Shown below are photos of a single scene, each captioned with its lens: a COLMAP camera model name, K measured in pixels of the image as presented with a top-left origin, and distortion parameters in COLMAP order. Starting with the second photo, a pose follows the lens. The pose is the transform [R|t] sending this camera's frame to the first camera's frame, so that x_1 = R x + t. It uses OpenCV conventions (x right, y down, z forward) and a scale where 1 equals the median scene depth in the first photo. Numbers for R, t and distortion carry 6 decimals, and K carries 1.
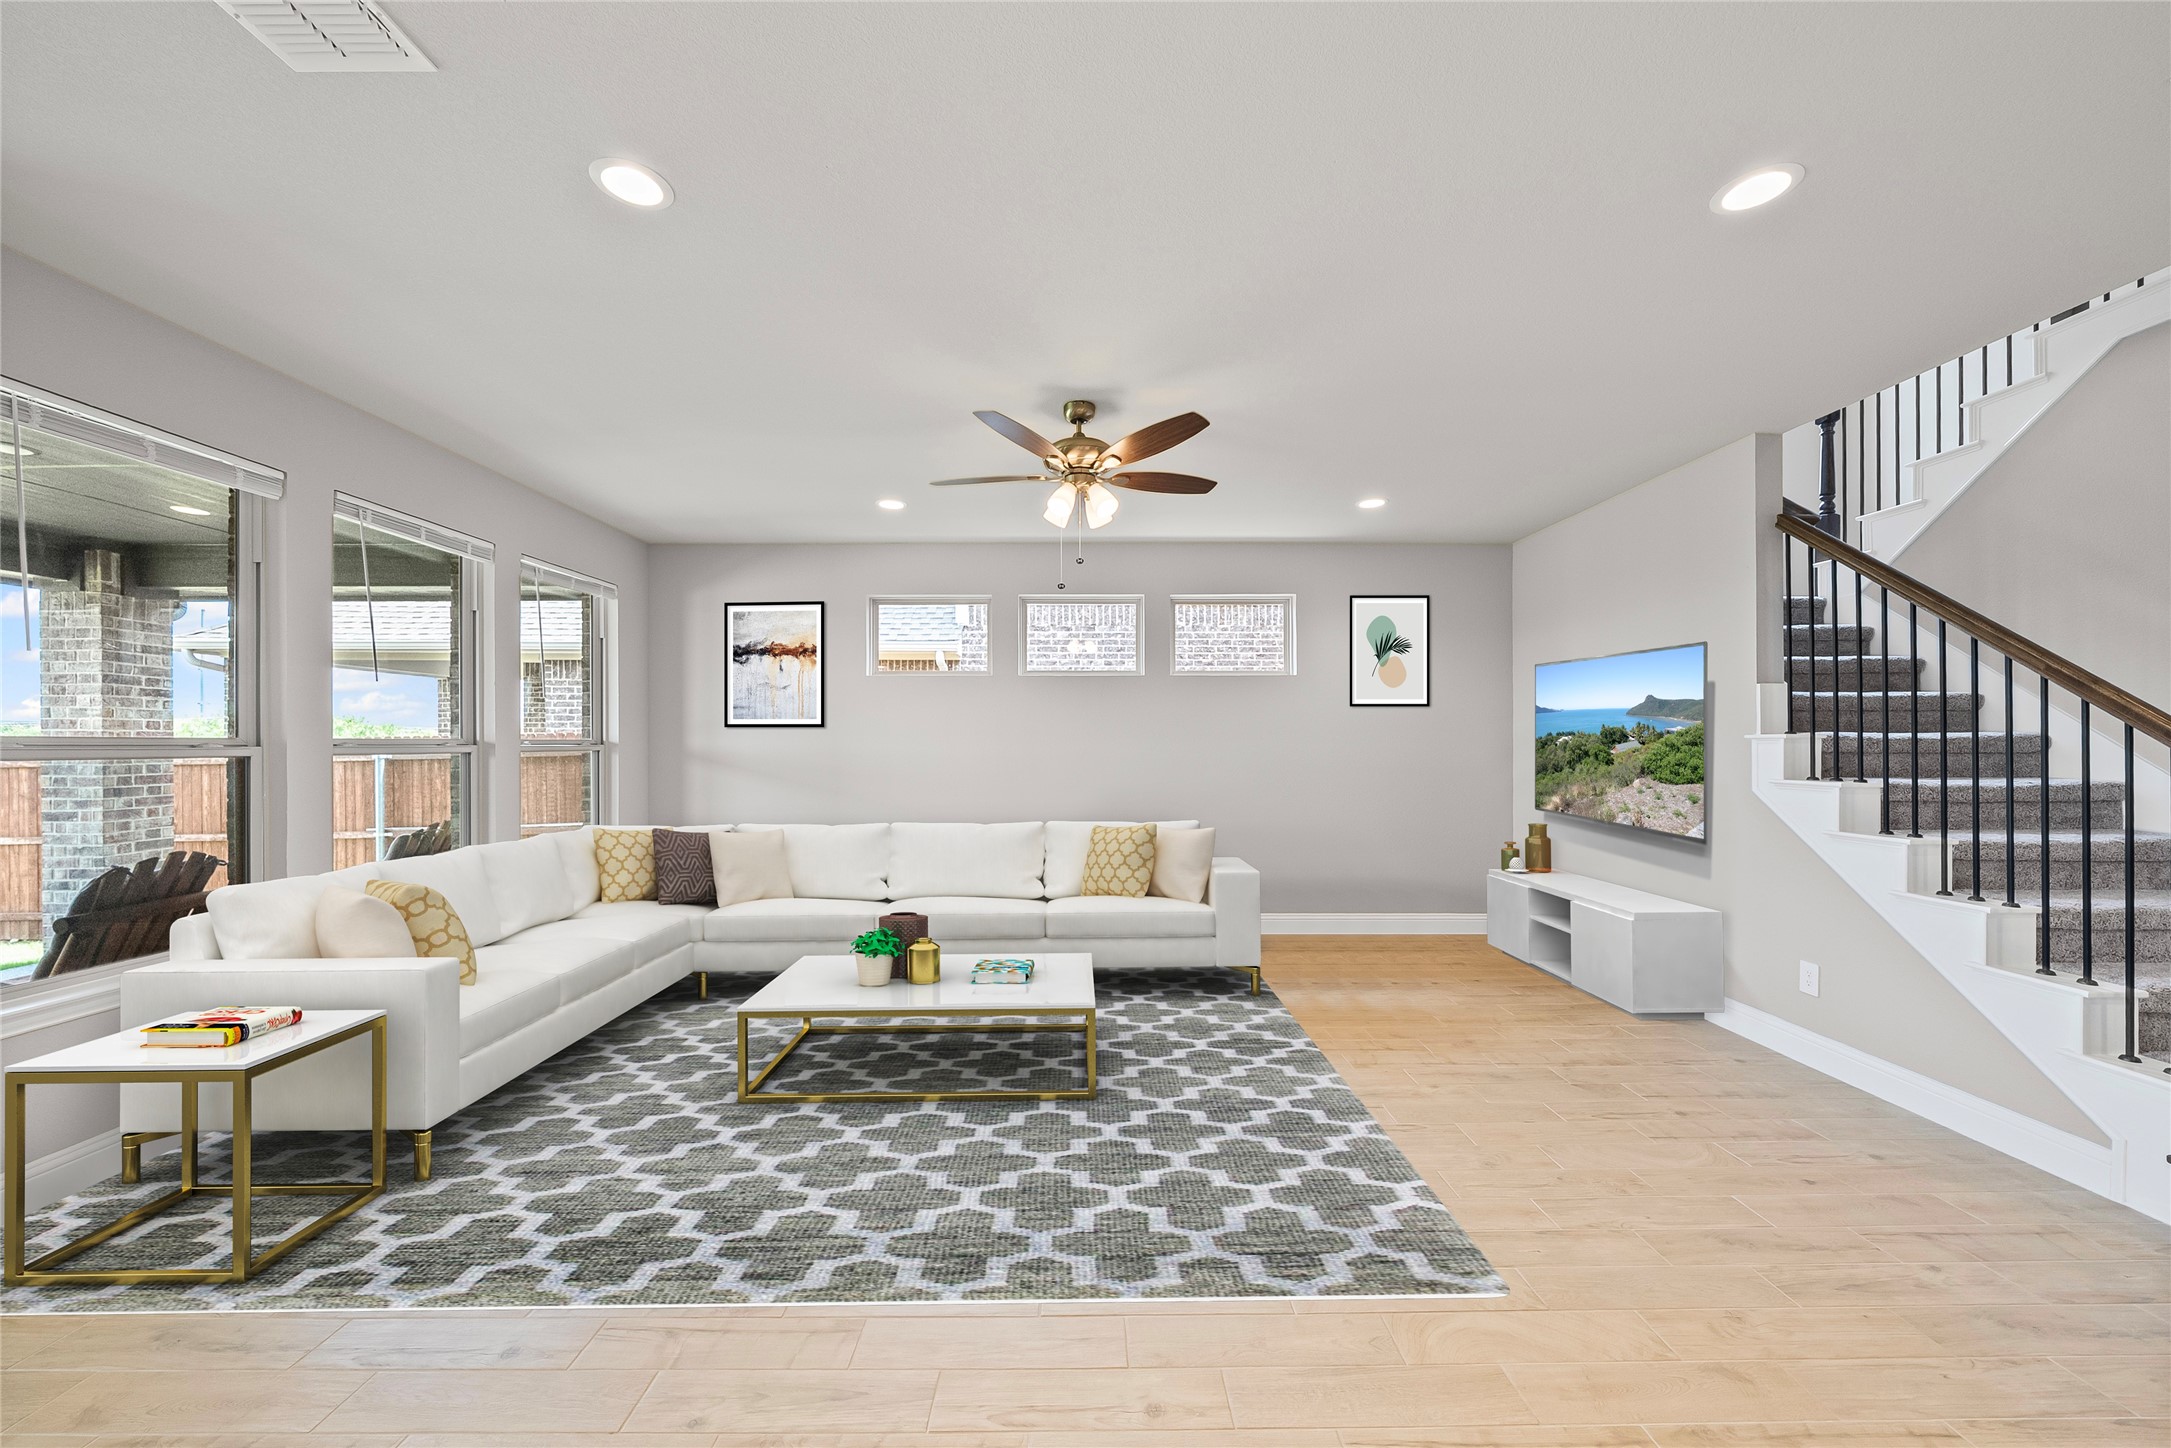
lens RADIAL K [[777.7, 0, 1083.9], [0, 777.7, 738.5], [0, 0, 1]] dist [-0.001843, -0.000295]
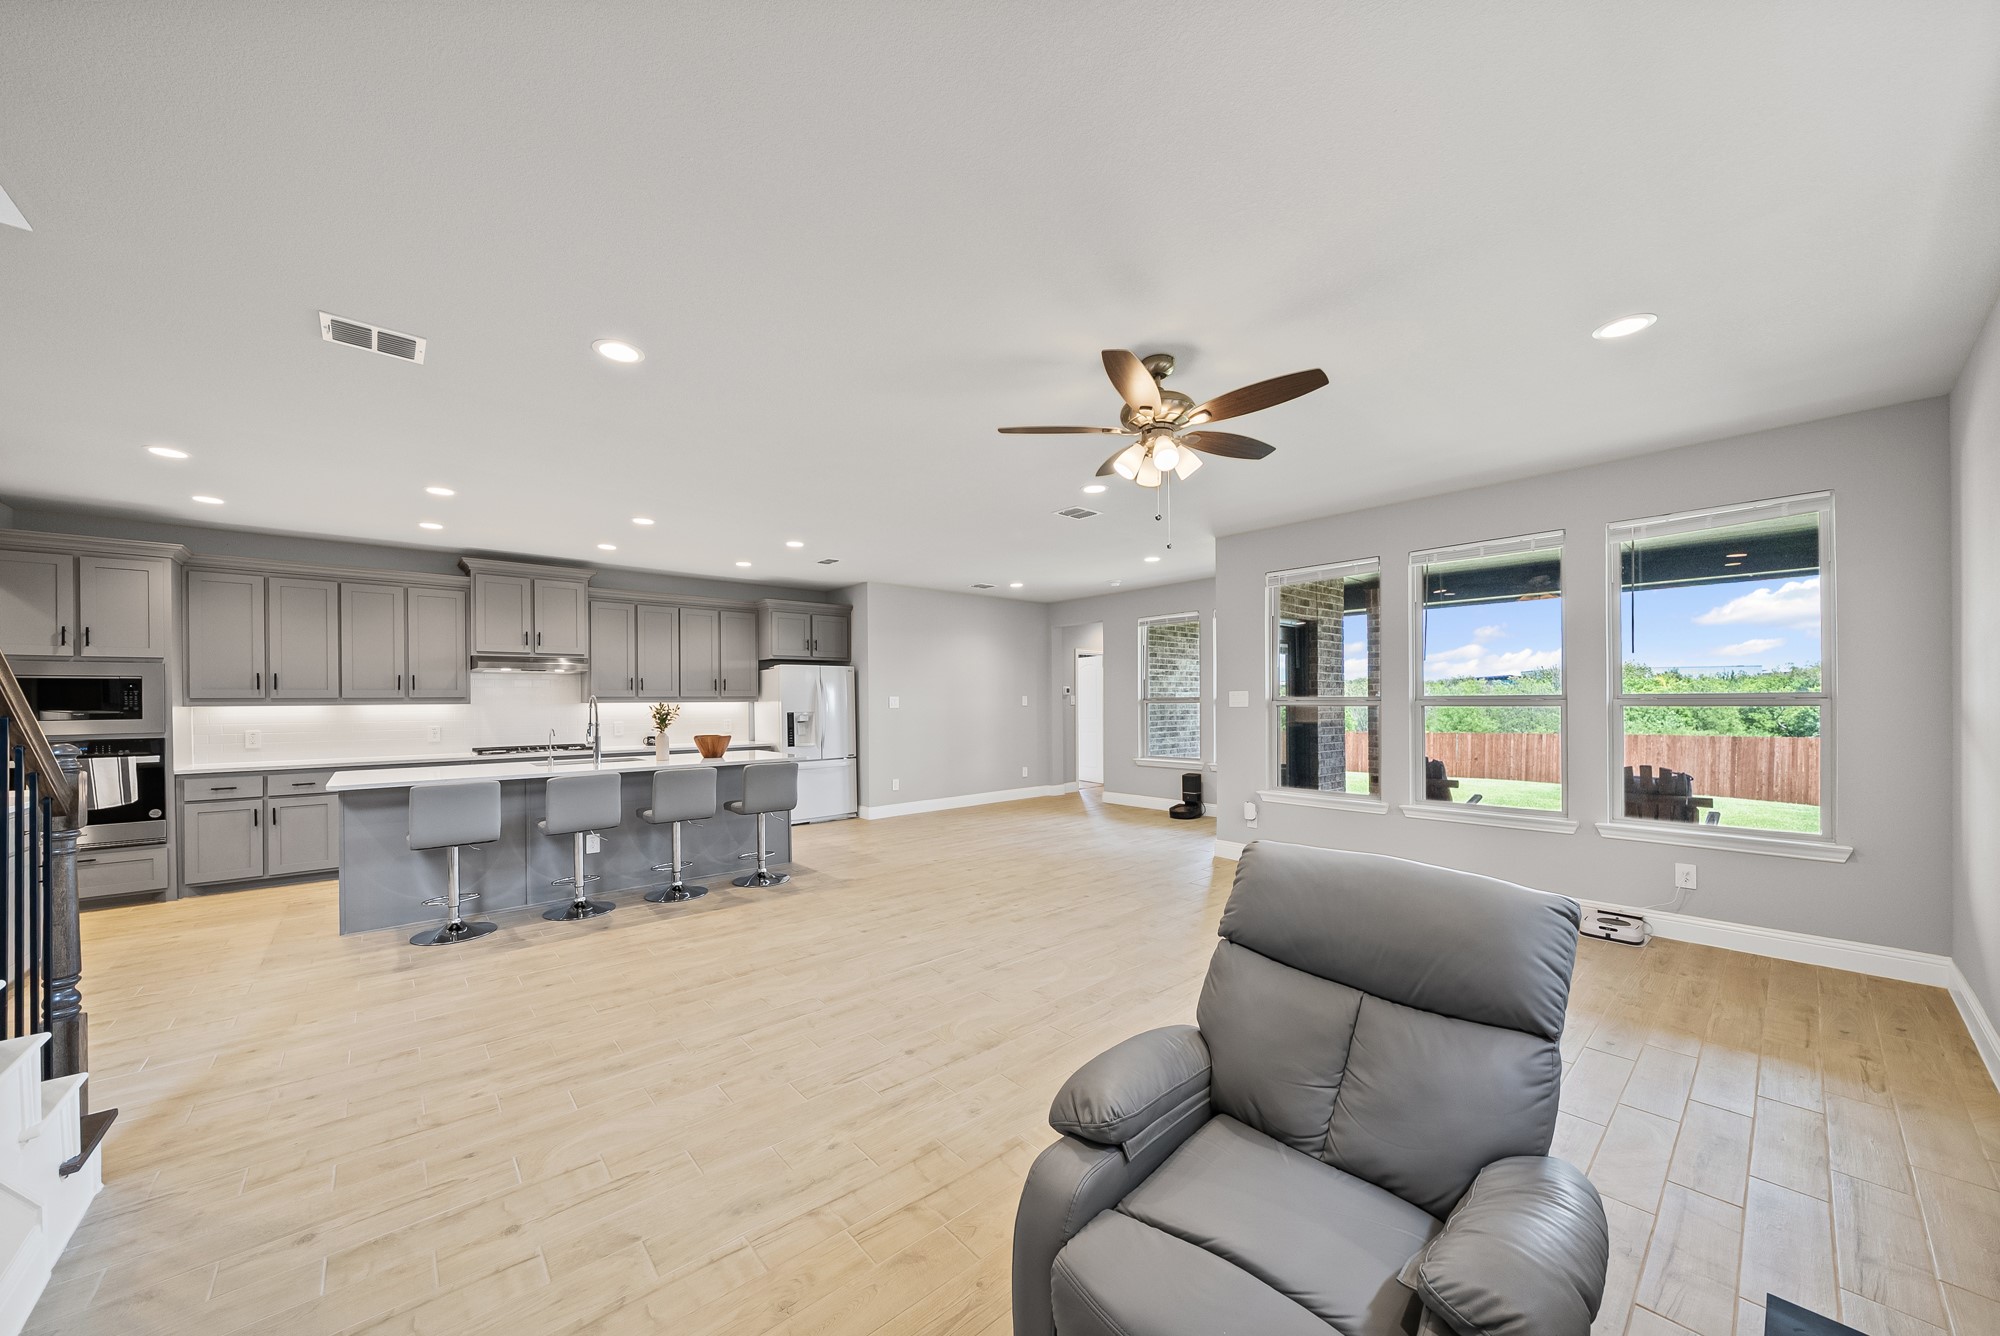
lens RADIAL K [[707.5, 0, 990.9], [0, 707.5, 686.7], [0, 0, 1]] dist [-0.001621, -0.000132]
pose [[-0.758957, -0.007358, -0.651099, 0.695274], [0.012955, 0.999568, -0.026397, 0.006062], [0.651012, -0.028469, -0.758534, 1.447055]]
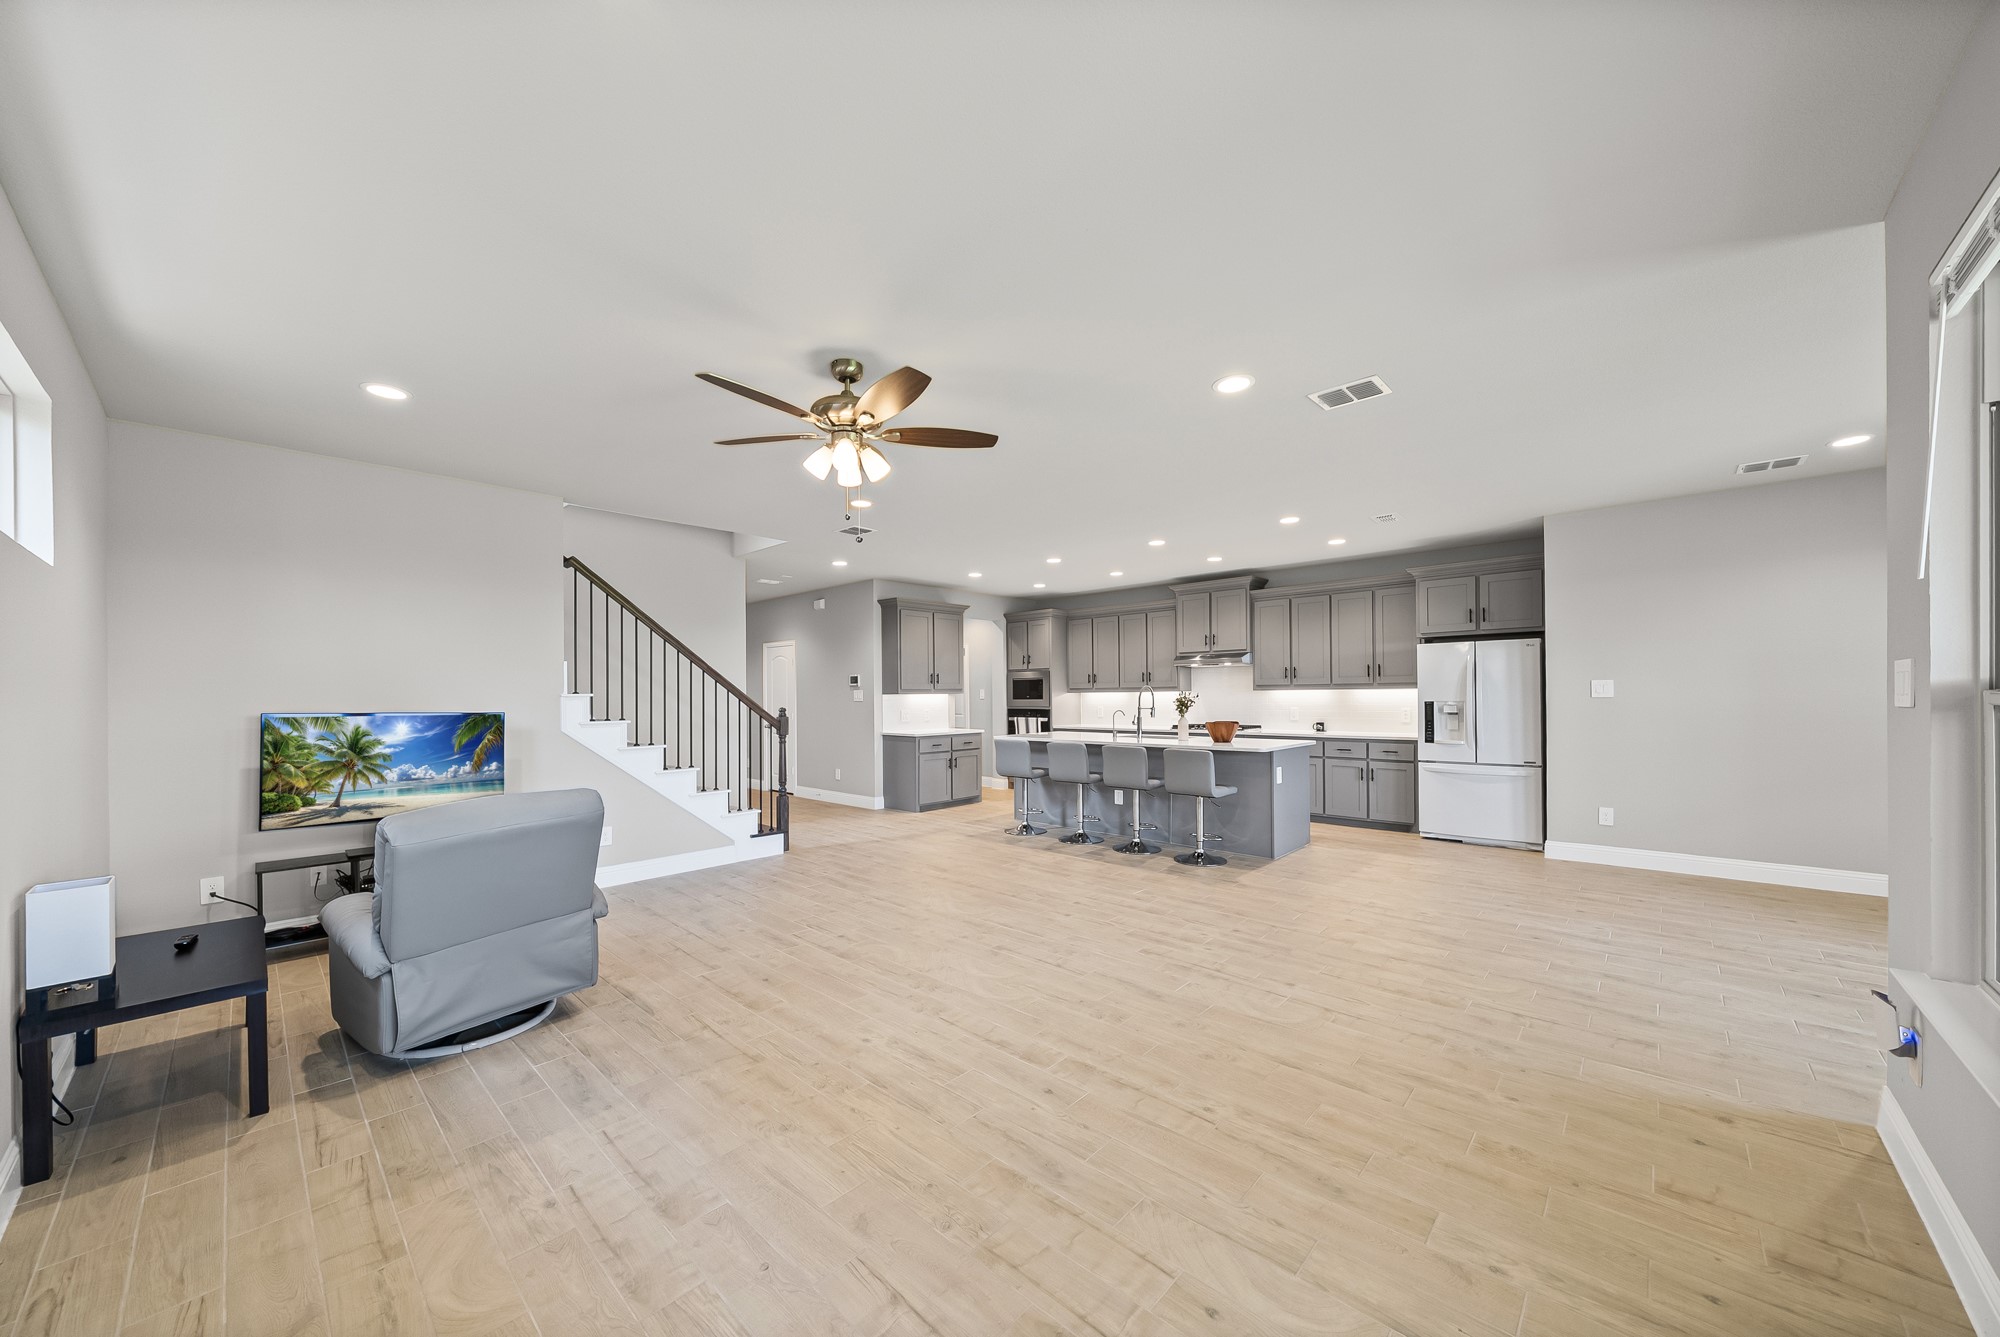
lens RADIAL K [[709.4, 0, 1001.7], [0, 709.4, 679.1], [0, 0, 1]] dist [-0.001103, -0.000177]
pose [[-0.729331, 0.021986, 0.683808, -0.739182], [0.004607, 0.999619, -0.027227, 0.007071], [-0.684146, -0.016707, -0.729154, 1.446137]]
